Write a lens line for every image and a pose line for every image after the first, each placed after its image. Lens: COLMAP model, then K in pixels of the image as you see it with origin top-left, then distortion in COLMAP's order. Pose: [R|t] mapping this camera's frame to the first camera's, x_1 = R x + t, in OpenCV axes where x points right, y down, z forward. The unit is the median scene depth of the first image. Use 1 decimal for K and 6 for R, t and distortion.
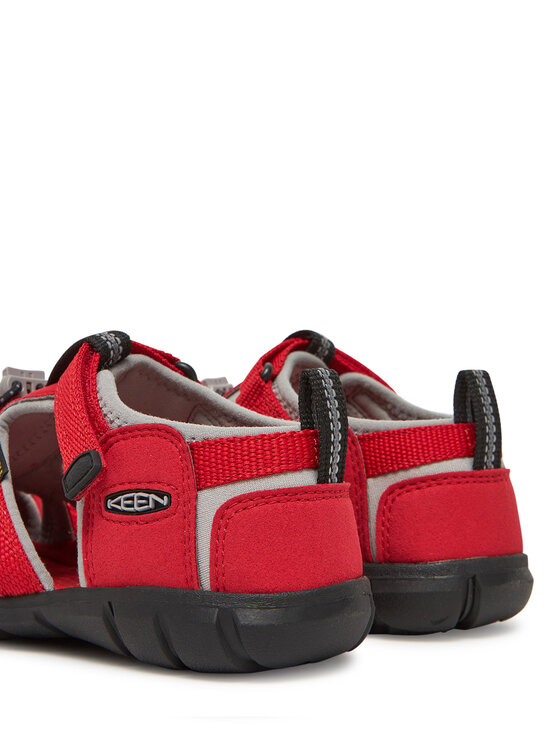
lens RADIAL K [[1245.6, 0, 280.0], [0, 1245.6, 373.0], [0, 0, 1]] dist [0.006865, -0.093662]
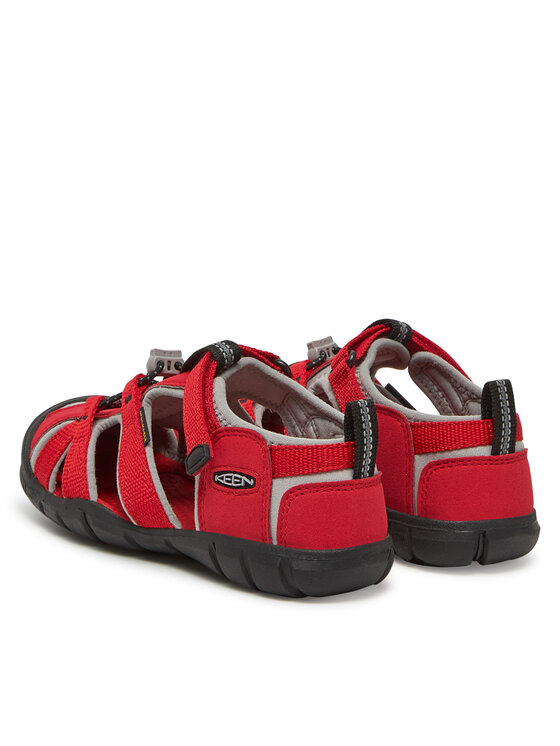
lens RADIAL K [[1343.2, 0, 280.0], [0, 1343.2, 373.0], [0, 0, 1]] dist [-0.513396, -0.065021]
pose [[0.990544, 0.064157, -0.121267, 0.117456], [-0.050502, 0.992367, 0.112503, -0.193067], [0.127559, -0.105315, 0.986224, -0.517858]]
